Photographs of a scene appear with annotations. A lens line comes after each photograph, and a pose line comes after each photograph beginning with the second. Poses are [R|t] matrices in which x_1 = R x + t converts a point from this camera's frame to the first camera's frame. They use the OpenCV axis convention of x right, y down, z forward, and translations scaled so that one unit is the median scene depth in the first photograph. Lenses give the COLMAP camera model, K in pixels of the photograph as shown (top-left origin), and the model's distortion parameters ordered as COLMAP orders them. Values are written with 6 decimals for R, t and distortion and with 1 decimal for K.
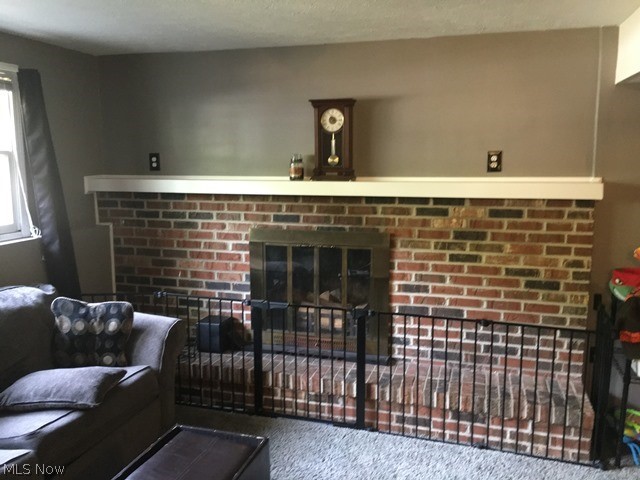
lens RADIAL K [[549.9, 0, 320.0], [0, 549.9, 240.0], [0, 0, 1]] dist [0.110892, -0.176124]
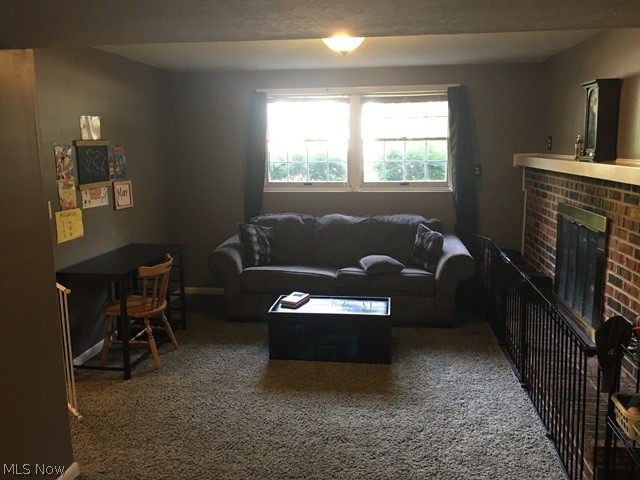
lens RADIAL K [[549.9, 0, 320.0], [0, 549.9, 240.0], [0, 0, 1]] dist [0.110892, -0.176124]
pose [[0.167303, 0.168999, -0.971313, 0.911862], [-0.138471, 0.979461, 0.146565, -0.043979], [0.976133, 0.109978, 0.187269, 0.312799]]
